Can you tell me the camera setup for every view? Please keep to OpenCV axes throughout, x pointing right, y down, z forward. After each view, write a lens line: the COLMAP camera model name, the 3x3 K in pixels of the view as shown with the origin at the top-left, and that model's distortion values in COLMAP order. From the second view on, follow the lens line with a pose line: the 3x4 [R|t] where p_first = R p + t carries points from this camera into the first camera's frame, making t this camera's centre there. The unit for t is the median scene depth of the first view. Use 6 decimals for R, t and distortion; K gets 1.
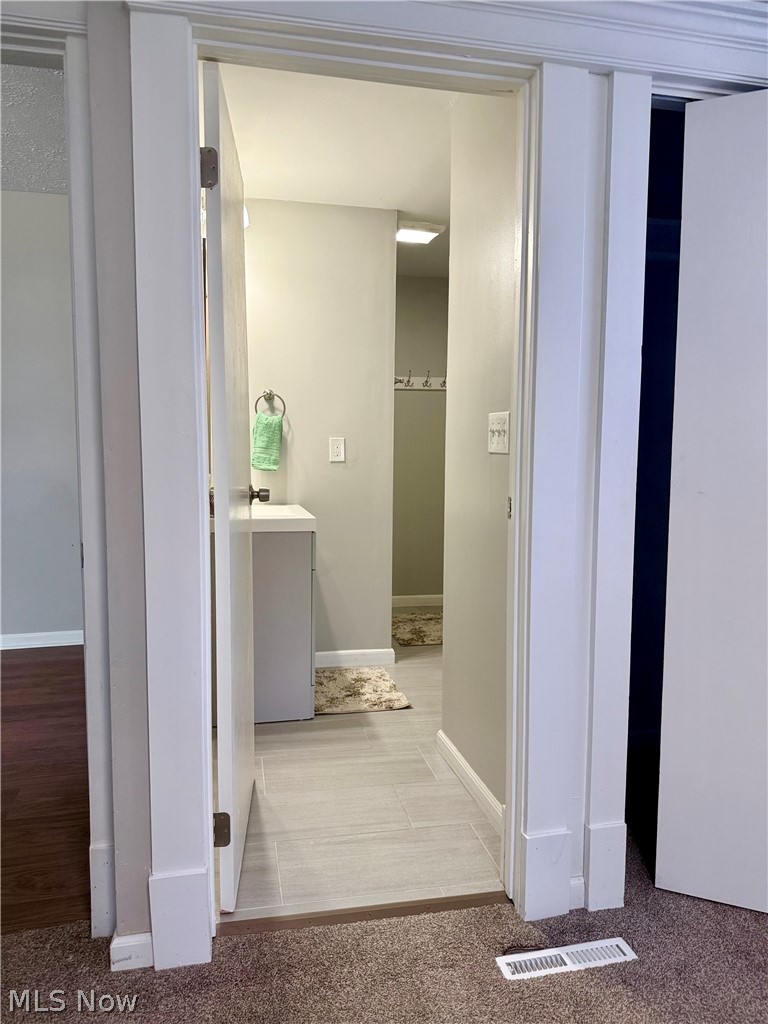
lens RADIAL K [[739.3, 0, 384.4], [0, 739.3, 506.2], [0, 0, 1]] dist [0.050795, -0.070975]
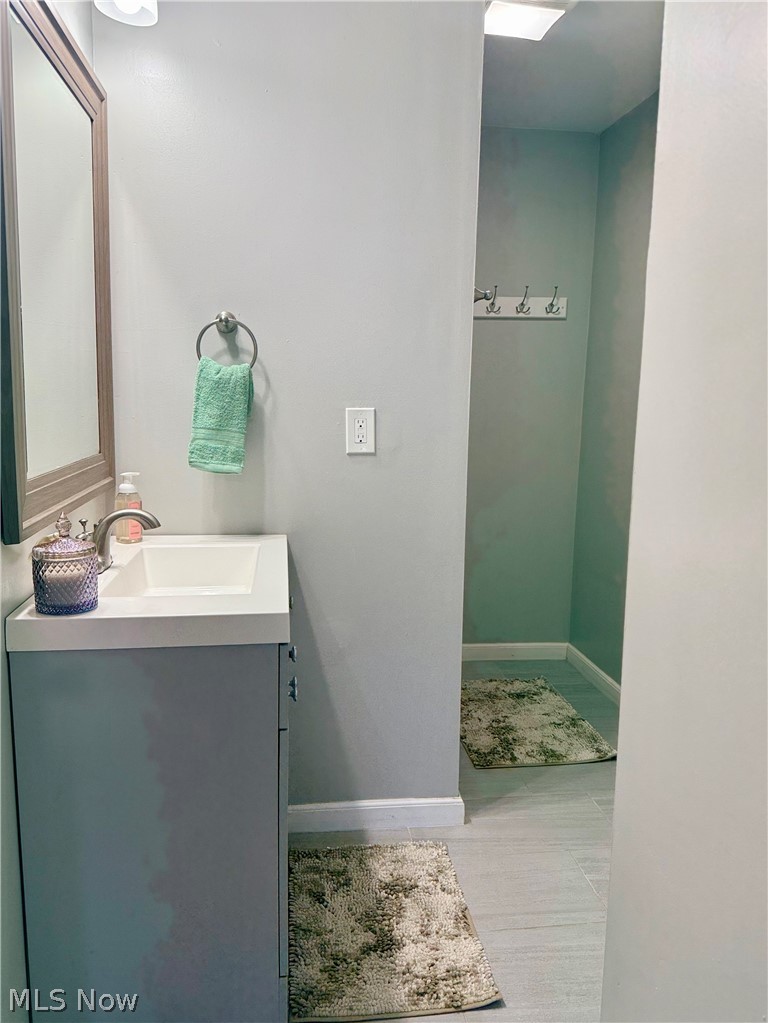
lens RADIAL K [[738.6, 0, 384.4], [0, 738.6, 505.8], [0, 0, 1]] dist [0.050795, -0.070975]
pose [[0.996244, 0.017841, -0.084733, -0.002413], [-0.011179, 0.996855, 0.078456, -0.066625], [0.085866, -0.077214, 0.993310, 0.497055]]
